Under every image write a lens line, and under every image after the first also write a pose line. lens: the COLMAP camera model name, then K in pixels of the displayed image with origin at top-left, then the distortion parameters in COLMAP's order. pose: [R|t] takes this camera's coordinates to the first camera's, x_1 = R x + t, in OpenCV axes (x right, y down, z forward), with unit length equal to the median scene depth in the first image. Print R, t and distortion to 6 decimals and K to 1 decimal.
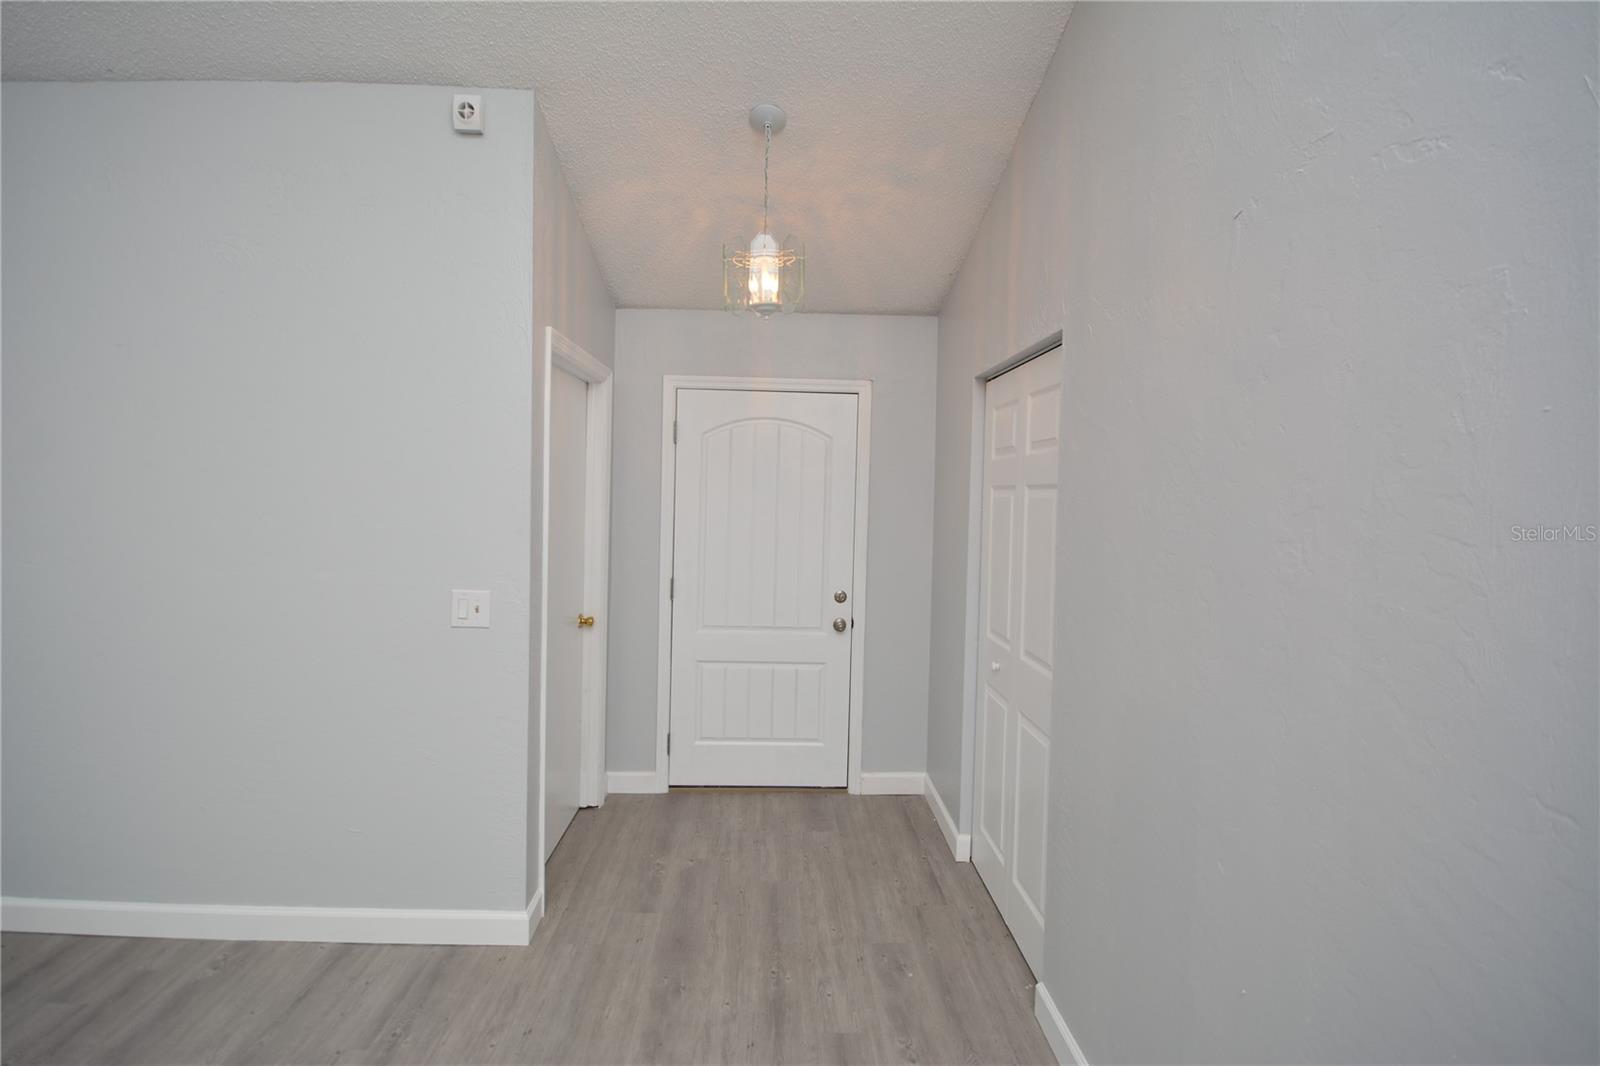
lens RADIAL K [[707.4, 0, 793.7], [0, 707.4, 509.8], [0, 0, 1]] dist [0.000741, -0.015305]
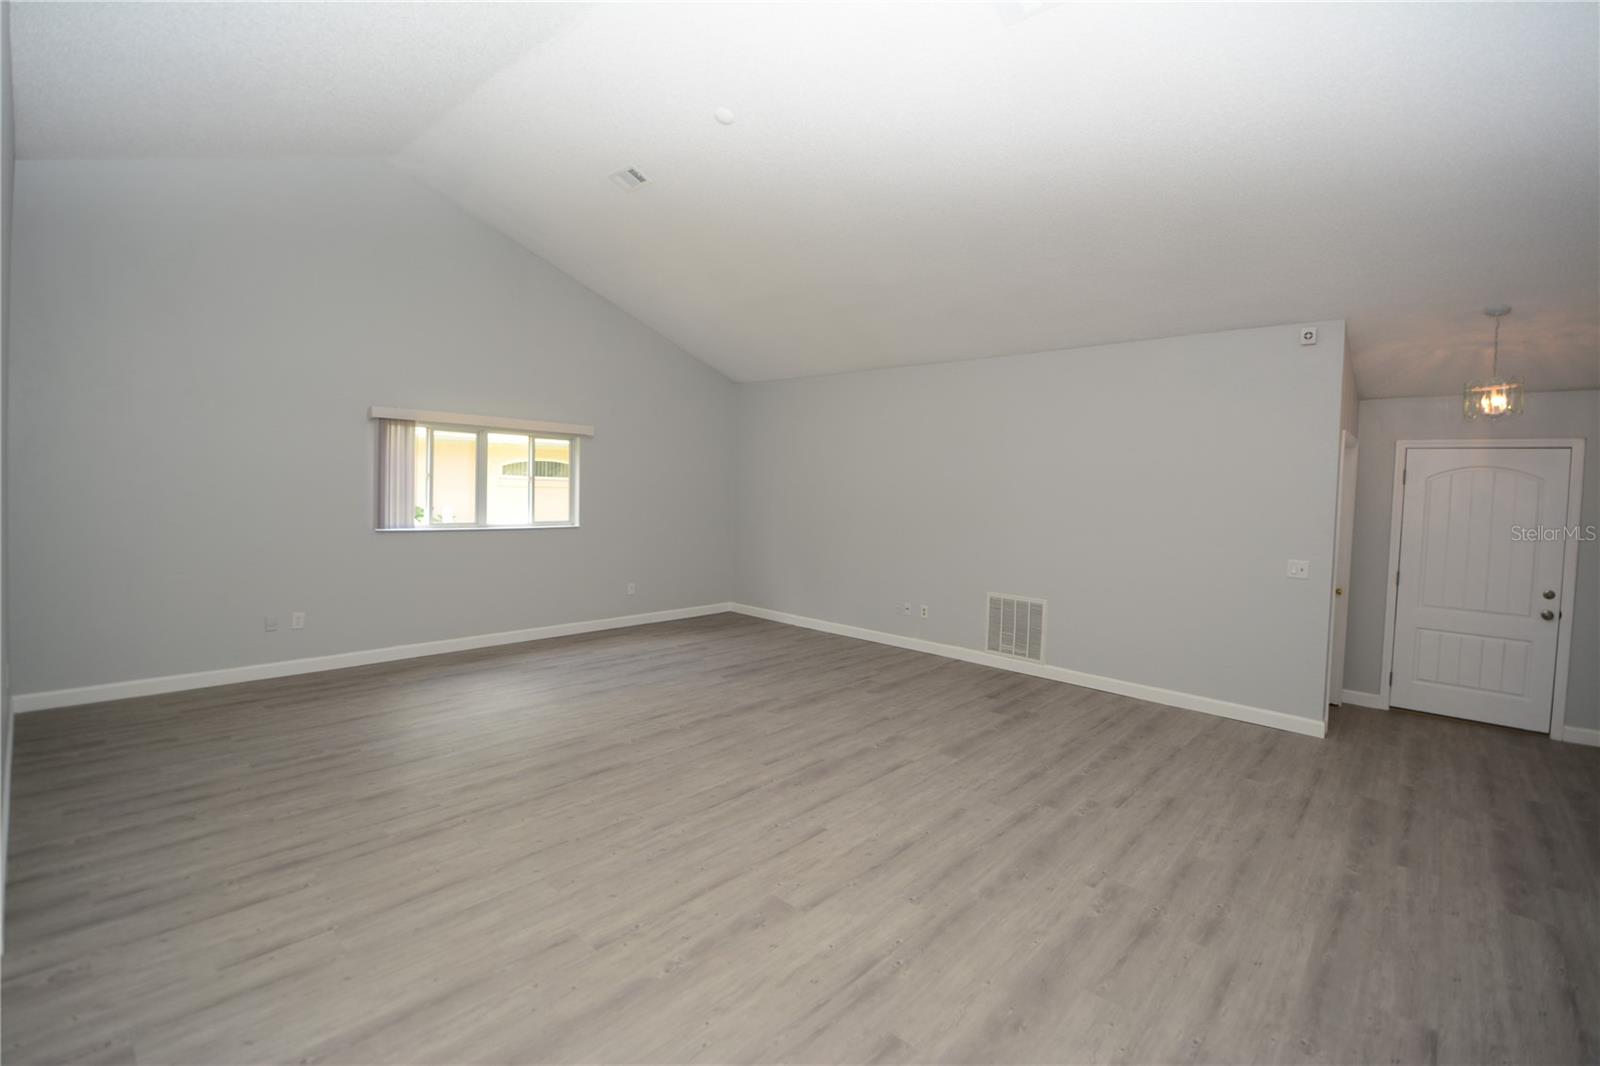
lens RADIAL K [[707.4, 0, 793.7], [0, 707.4, 509.8], [0, 0, 1]] dist [0.000741, -0.015305]
pose [[0.712933, 0.022977, -0.700856, -0.043257], [-0.040220, 0.999158, -0.008157, 0.028650], [0.700078, 0.034004, 0.713257, -1.031191]]
